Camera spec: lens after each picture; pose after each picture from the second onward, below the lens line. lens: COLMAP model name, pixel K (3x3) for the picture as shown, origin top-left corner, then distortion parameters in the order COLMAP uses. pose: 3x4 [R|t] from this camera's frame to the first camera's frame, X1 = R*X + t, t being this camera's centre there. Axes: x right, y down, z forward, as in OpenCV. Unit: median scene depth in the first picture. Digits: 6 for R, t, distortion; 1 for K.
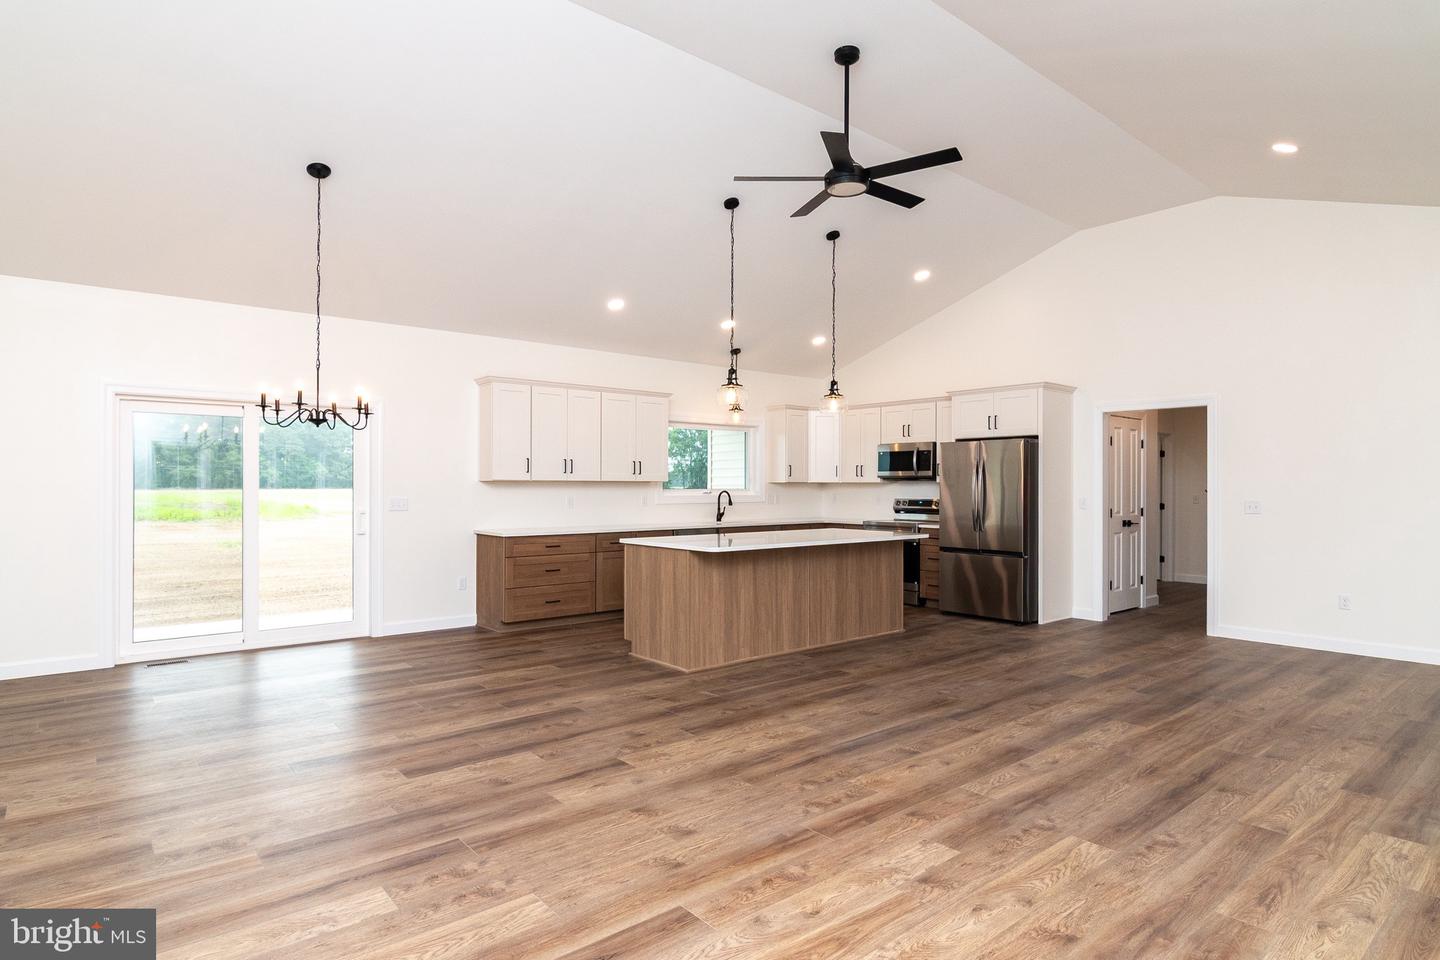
lens RADIAL K [[852.4, 0, 662.1], [0, 852.4, 480.7], [0, 0, 1]] dist [-0.012727, 0.000697]
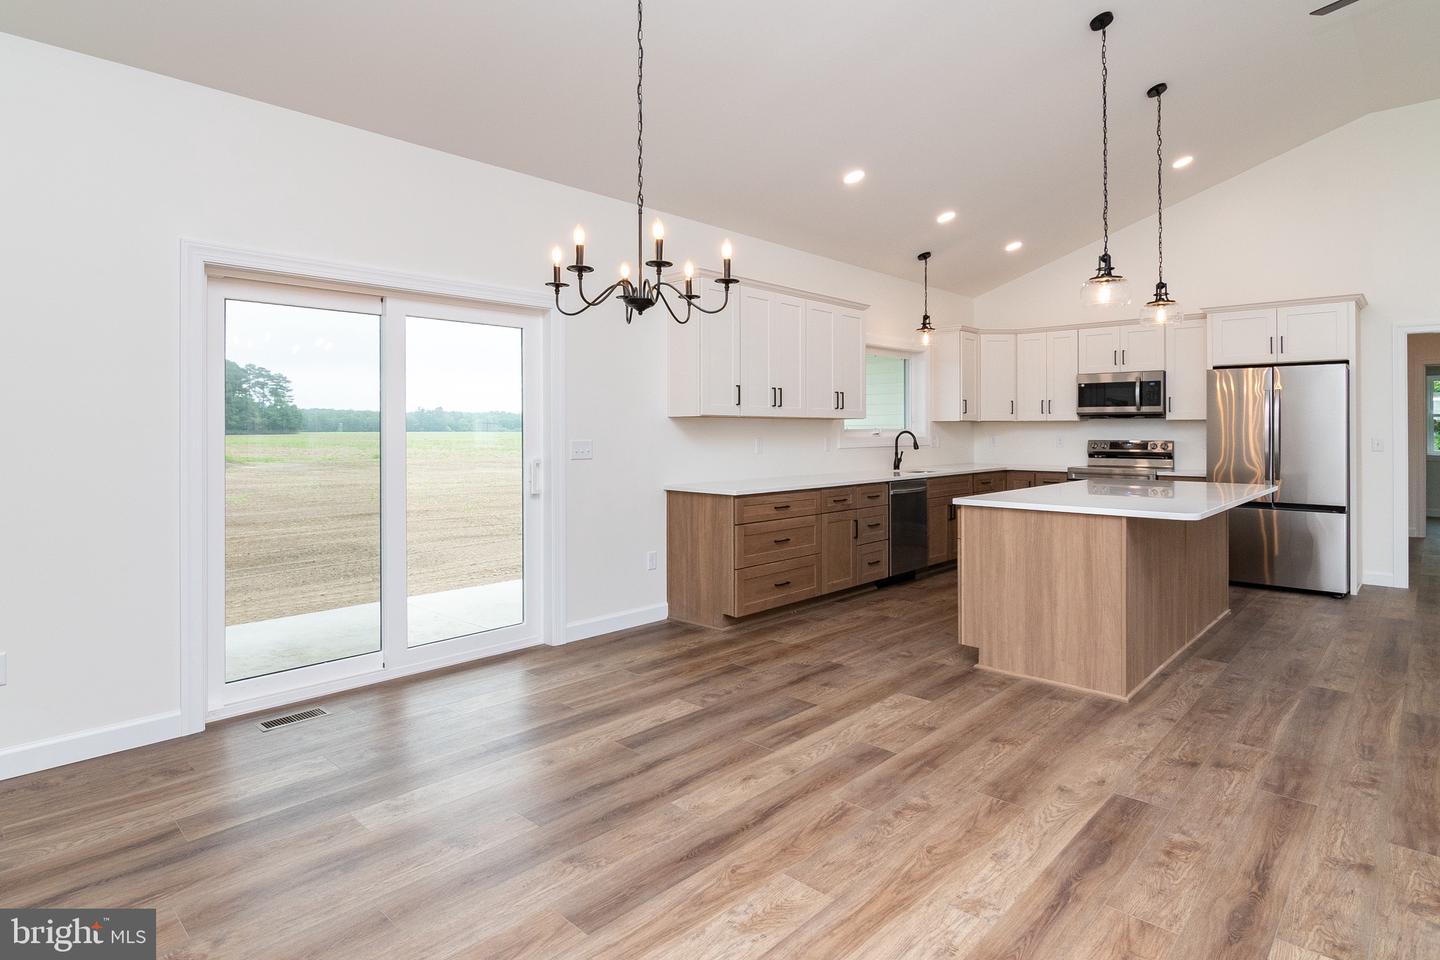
lens RADIAL K [[832.0, 0, 640.3], [0, 832.0, 423.4], [0, 0, 1]] dist [-0.010264, -0.002817]
pose [[0.992765, -0.001531, 0.120064, -0.440129], [0.001695, 0.999998, -0.001257, 0.008554], [-0.120062, 0.001452, 0.992765, 0.417720]]
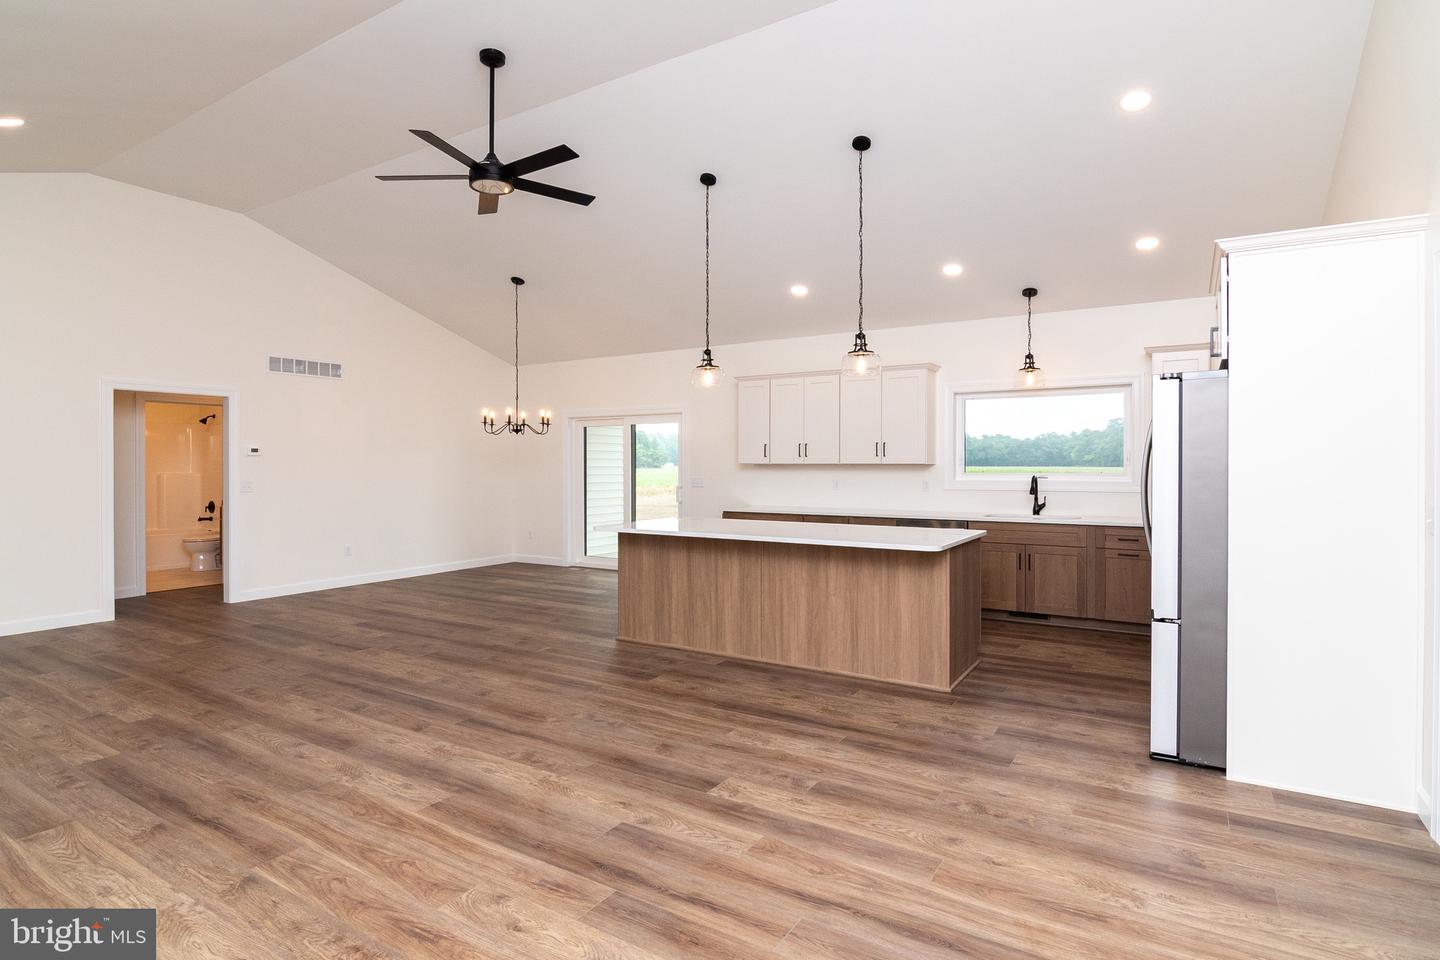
lens RADIAL K [[724.7, 0, 694.9], [0, 724.7, 434.6], [0, 0, 1]] dist [-0.007909, -0.001396]
pose [[0.297678, -0.044489, -0.953629, 1.002950], [0.008860, 0.998999, -0.043840, 0.003076], [0.954625, 0.004601, 0.297774, 0.848176]]
